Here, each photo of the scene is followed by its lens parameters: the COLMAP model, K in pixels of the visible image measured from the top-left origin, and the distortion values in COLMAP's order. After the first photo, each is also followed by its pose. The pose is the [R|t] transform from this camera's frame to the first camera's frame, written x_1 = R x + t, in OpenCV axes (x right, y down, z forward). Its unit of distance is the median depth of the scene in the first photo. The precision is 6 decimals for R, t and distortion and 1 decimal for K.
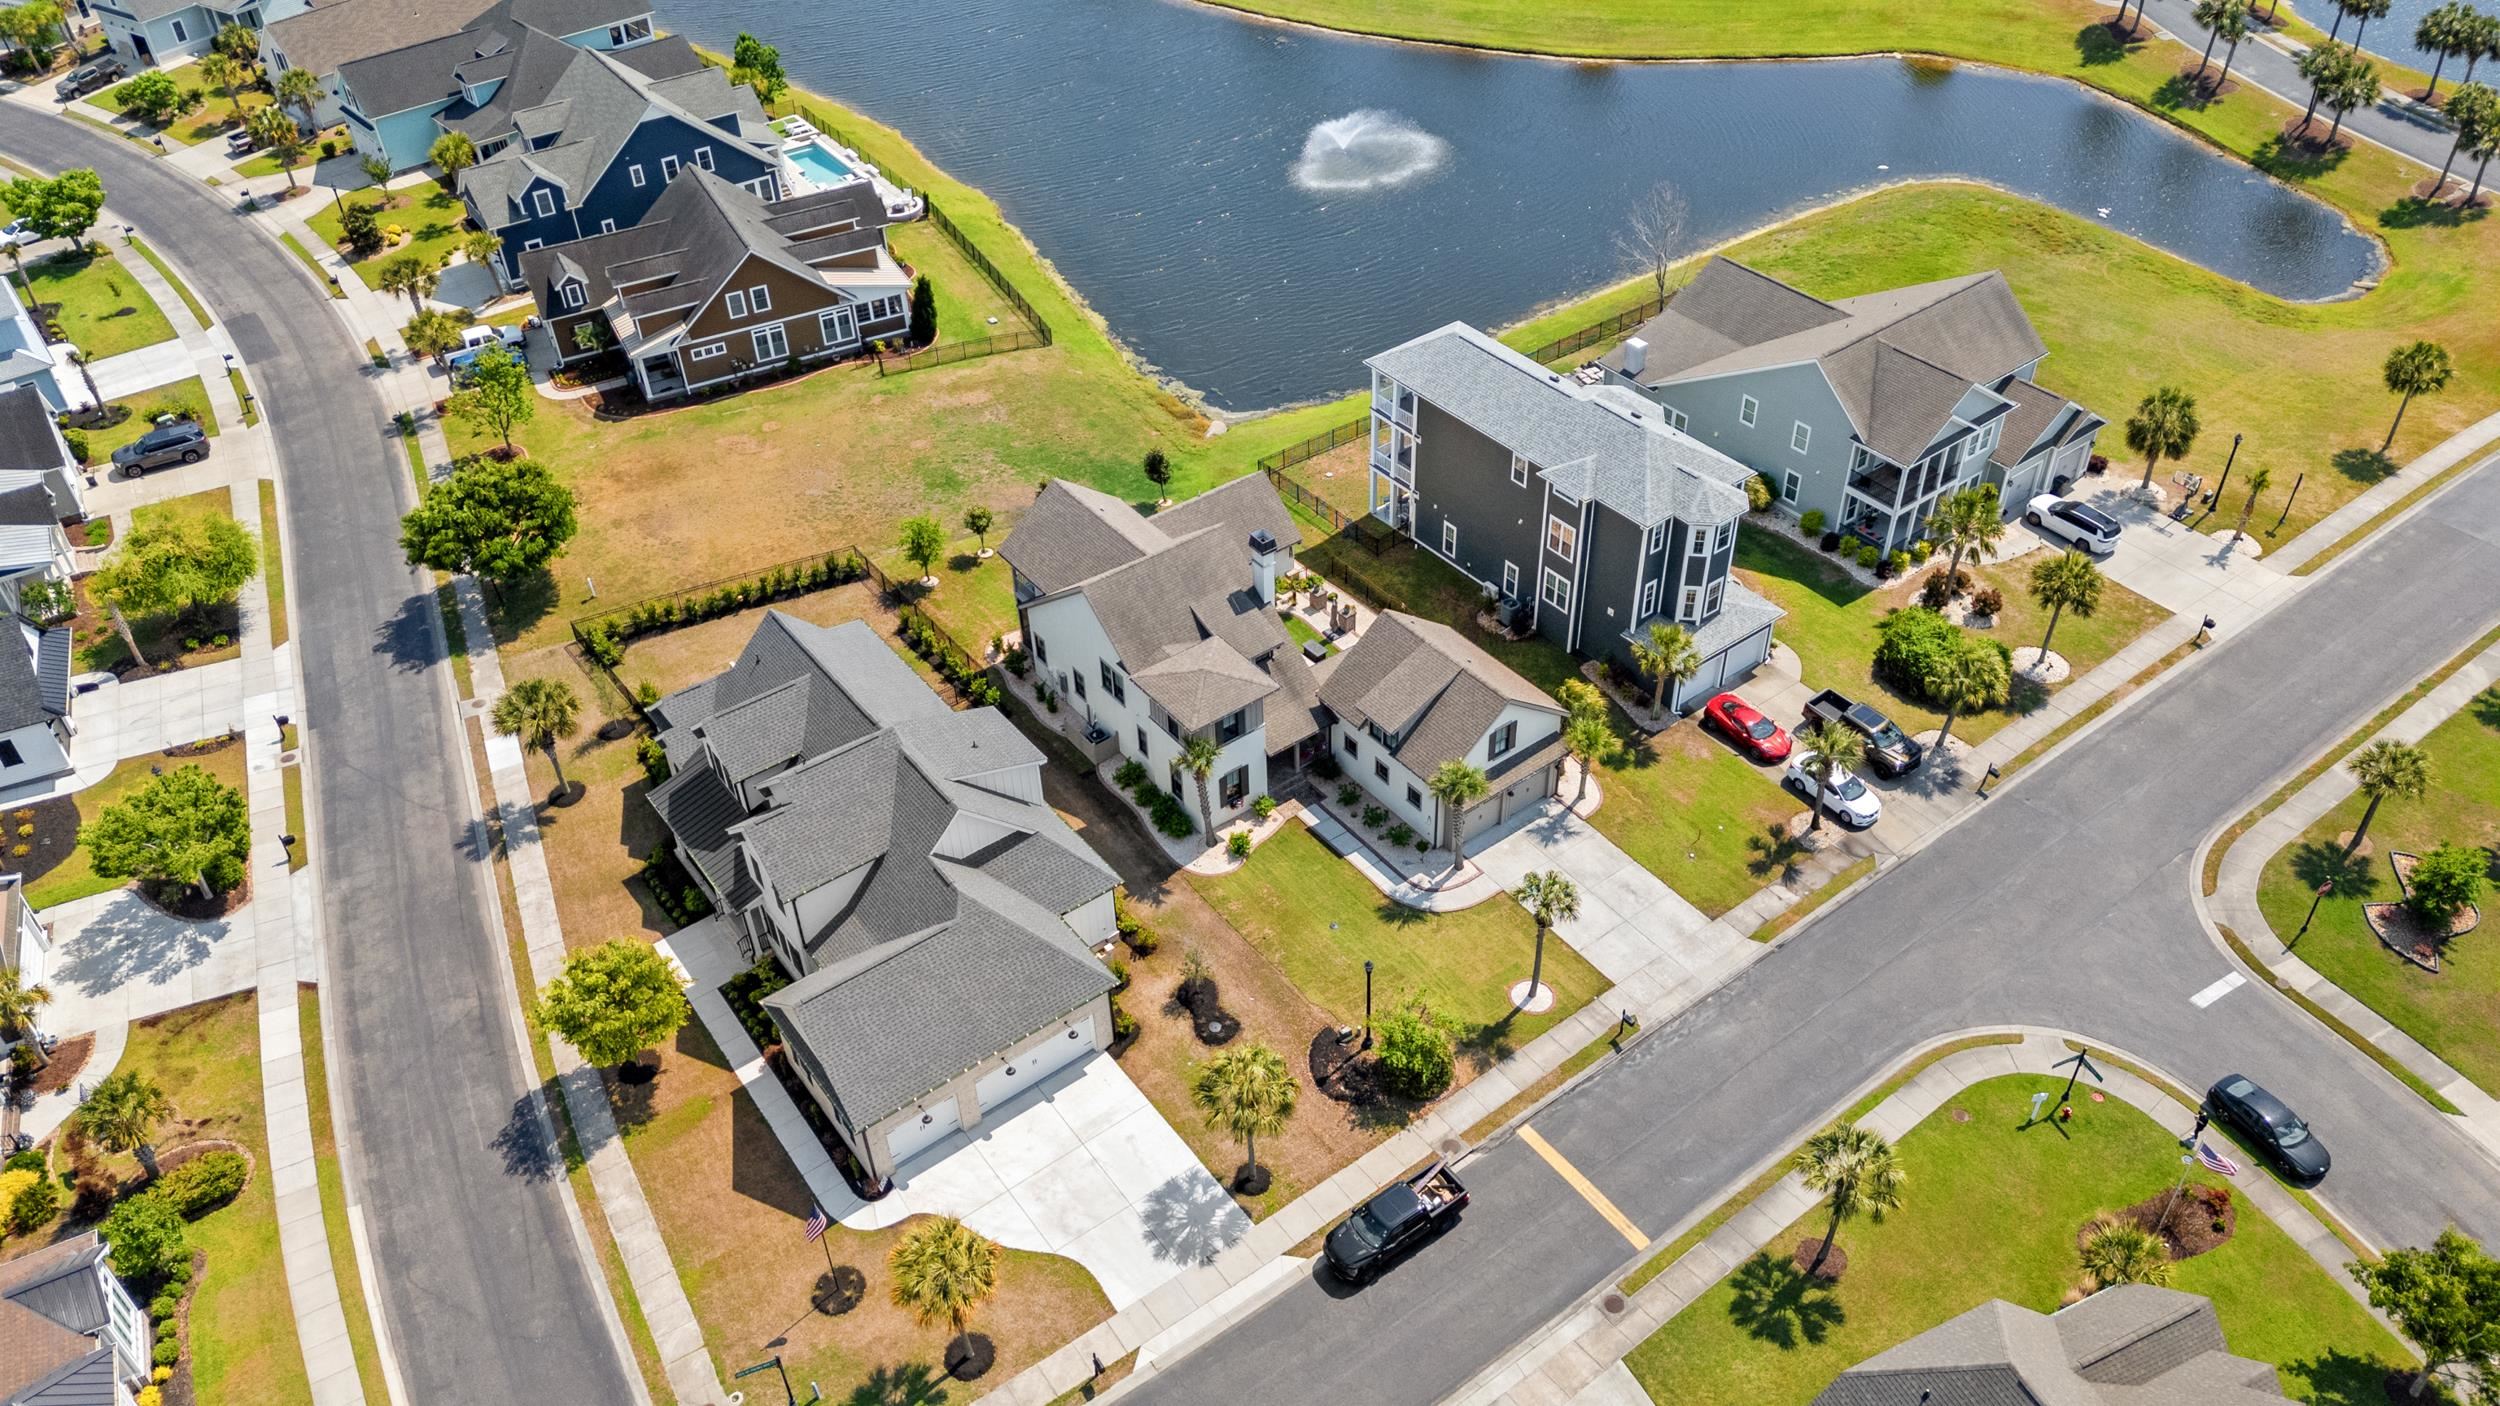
lens RADIAL K [[1825.6, 0, 1253.4], [0, 1825.6, 683.2], [0, 0, 1]] dist [0.074292, -0.065945]
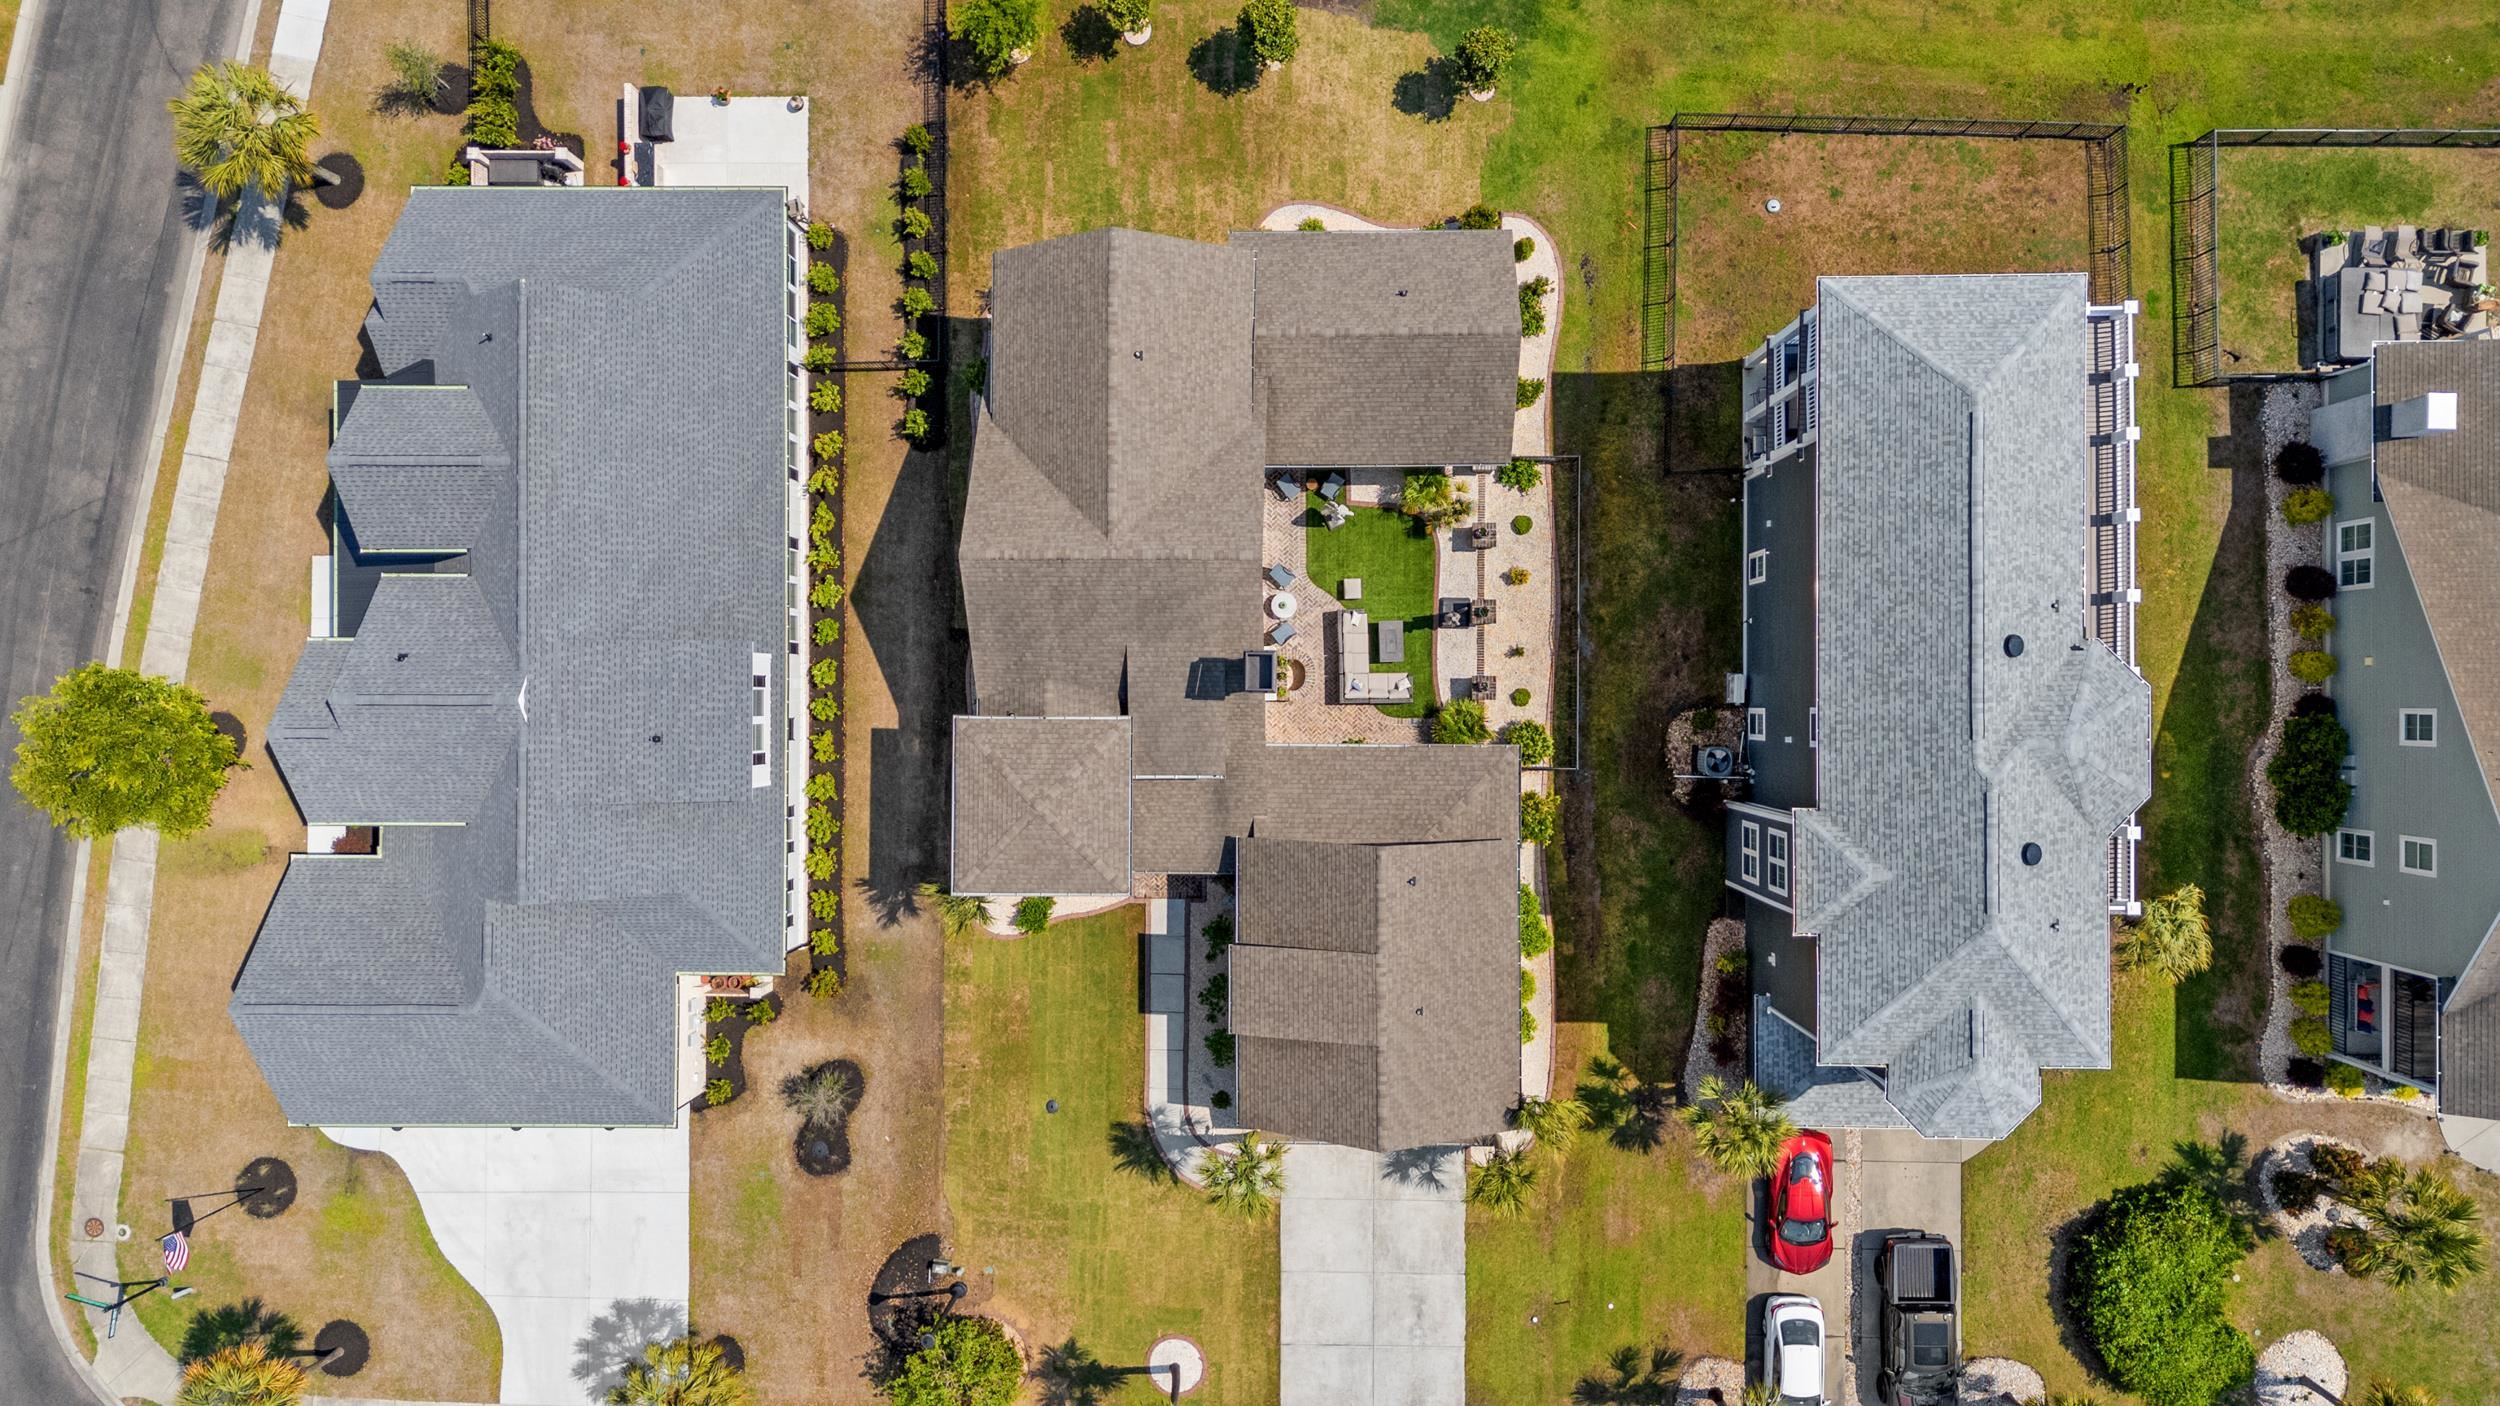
lens RADIAL K [[1825.6, 0, 1253.4], [0, 1825.6, 683.2], [0, 0, 1]] dist [0.074292, -0.065945]
pose [[0.800096, 0.599871, 0.000703, 0.005235], [-0.377357, 0.502399, 0.777944, -0.445290], [0.466314, -0.622695, 0.628333, 0.543991]]
